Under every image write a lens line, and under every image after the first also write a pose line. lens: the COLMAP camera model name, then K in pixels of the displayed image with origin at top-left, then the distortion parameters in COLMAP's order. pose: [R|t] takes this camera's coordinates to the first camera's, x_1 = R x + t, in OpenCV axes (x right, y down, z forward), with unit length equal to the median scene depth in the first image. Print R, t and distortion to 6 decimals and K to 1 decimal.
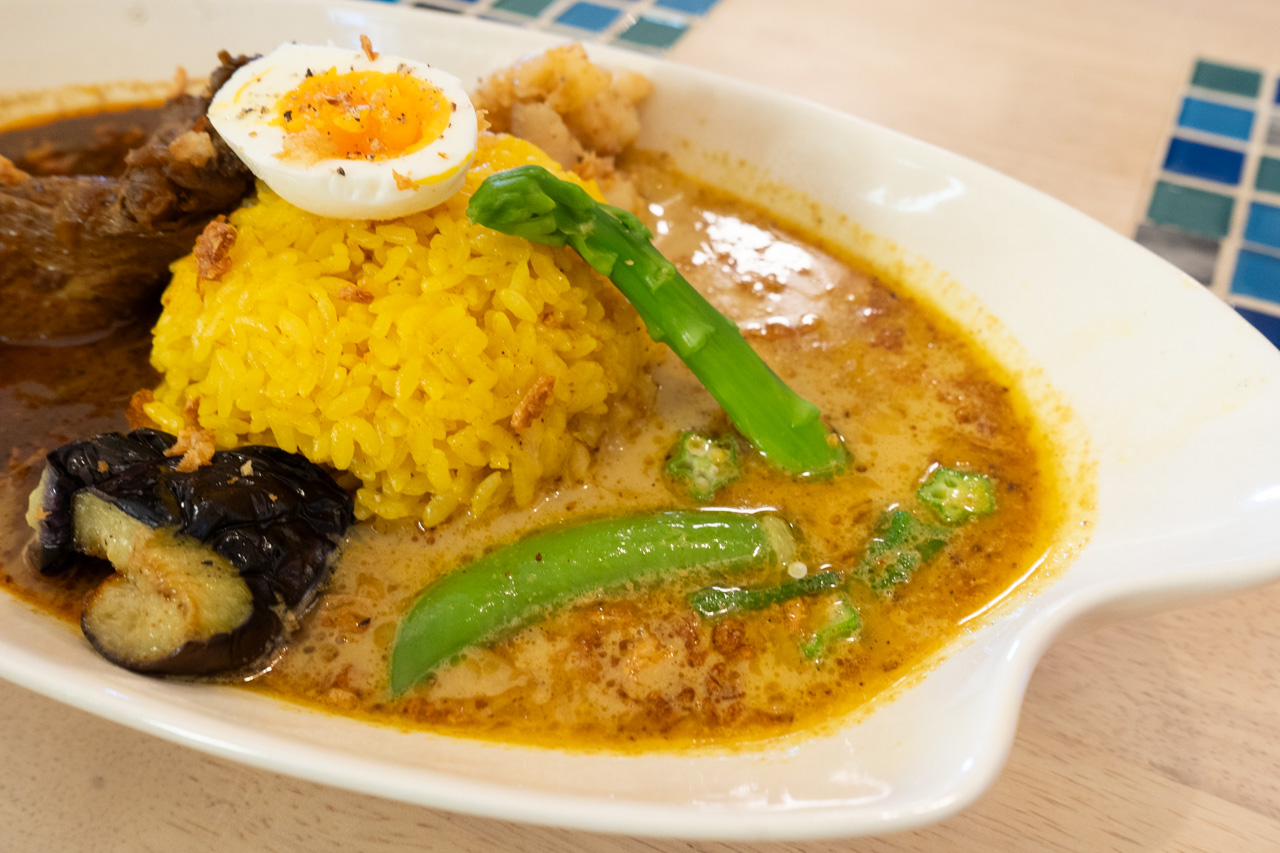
lens RADIAL K [[1071.9, 0, 640.3], [0, 1071.9, 387.8], [0, 0, 1]] dist [0.007956, -0.000127]
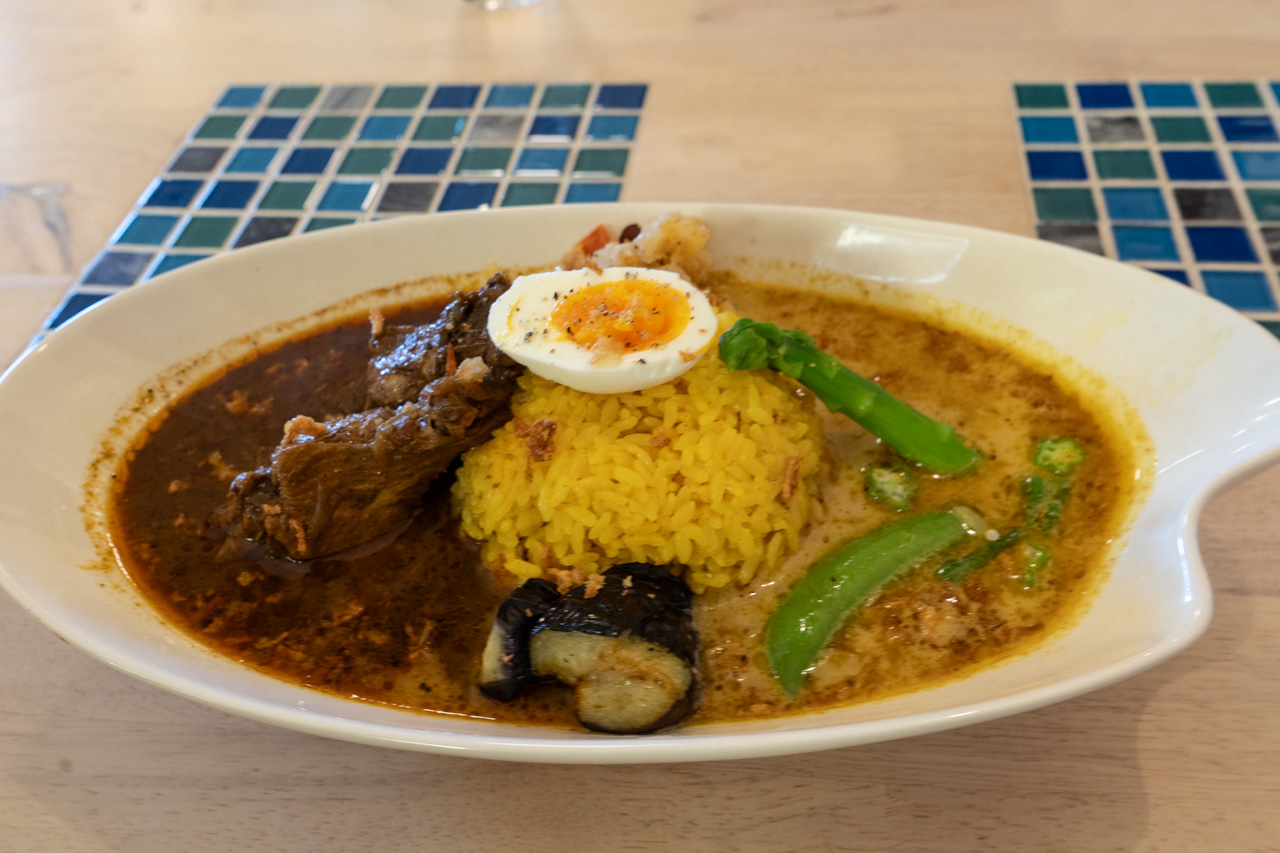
lens RADIAL K [[1029.3, 0, 640.0], [0, 1029.3, 426.5], [0, 0, 1]] dist [0.006146, 0.014902]
pose [[0.945467, -0.281199, 0.164376, -0.493650], [0.280716, 0.959421, 0.026649, -0.145059], [-0.165199, 0.020947, 0.986038, -0.321042]]
